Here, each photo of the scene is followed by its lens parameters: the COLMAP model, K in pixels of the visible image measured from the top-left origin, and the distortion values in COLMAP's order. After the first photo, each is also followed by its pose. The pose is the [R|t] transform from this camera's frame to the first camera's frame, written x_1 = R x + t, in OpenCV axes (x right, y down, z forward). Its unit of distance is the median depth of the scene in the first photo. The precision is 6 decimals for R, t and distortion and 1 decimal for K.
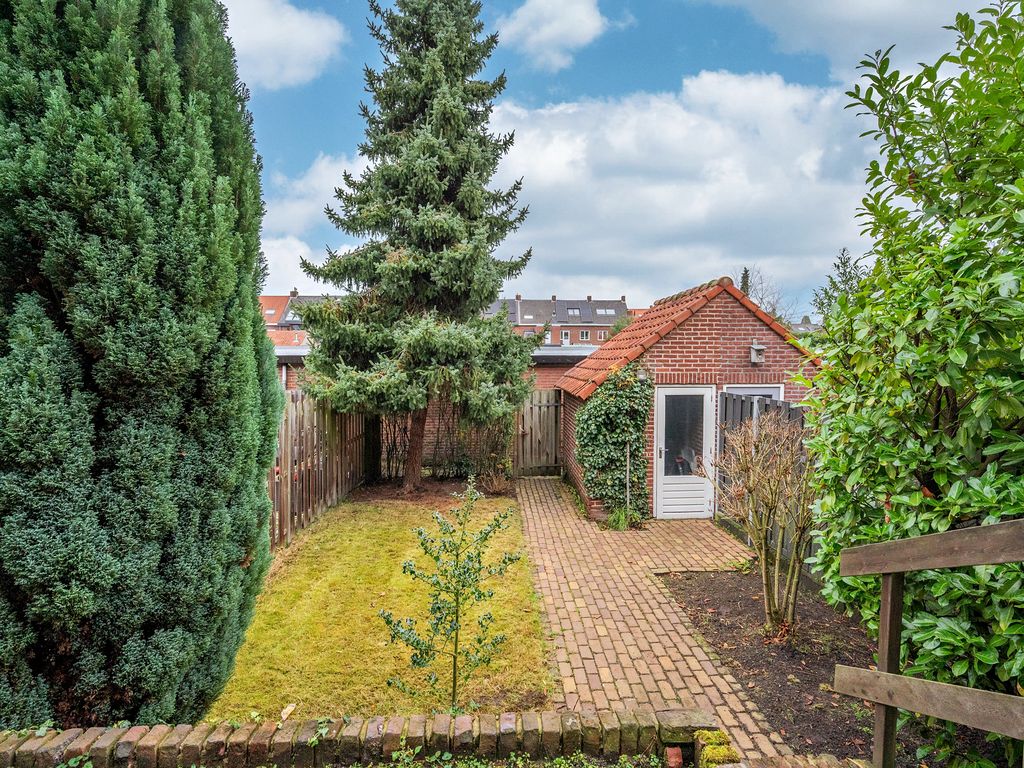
lens RADIAL K [[517.0, 0, 512.0], [0, 517.0, 384.0], [0, 0, 1]] dist [-0.000664, 0.000004]
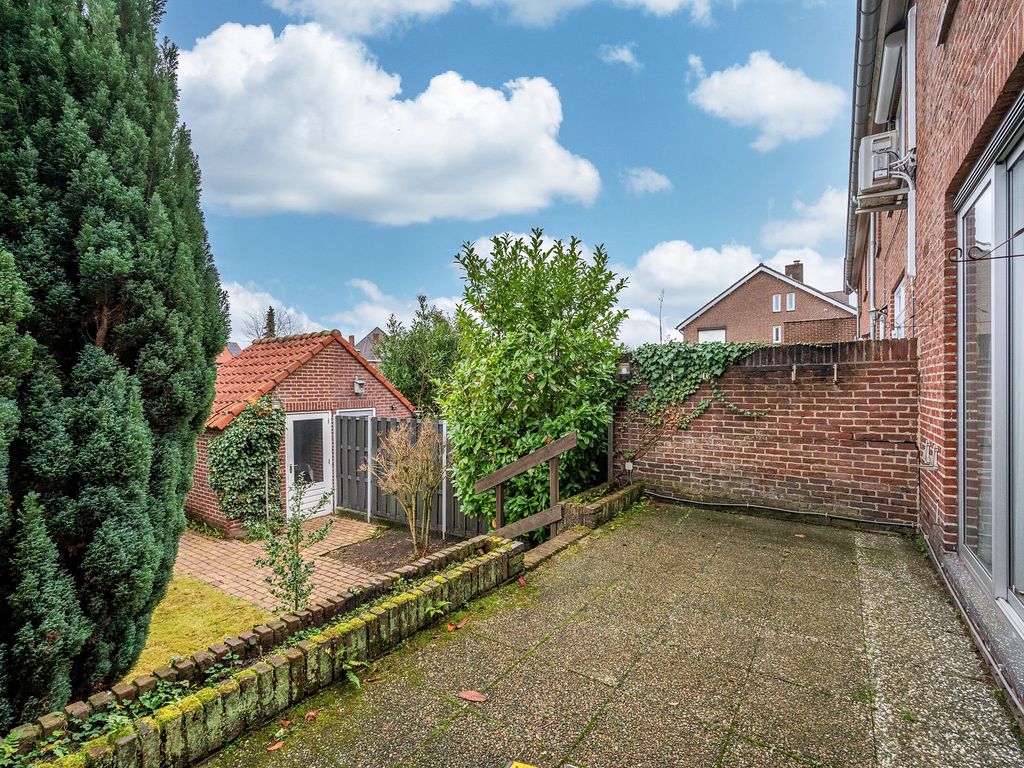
lens RADIAL K [[490.9, 0, 512.0], [0, 490.9, 384.0], [0, 0, 1]] dist [0.000623, 0.000002]
pose [[0.613972, -0.001660, 0.789326, -0.319004], [0.049831, 0.998085, -0.036661, 0.003343], [-0.787753, 0.061841, 0.612879, -0.134277]]
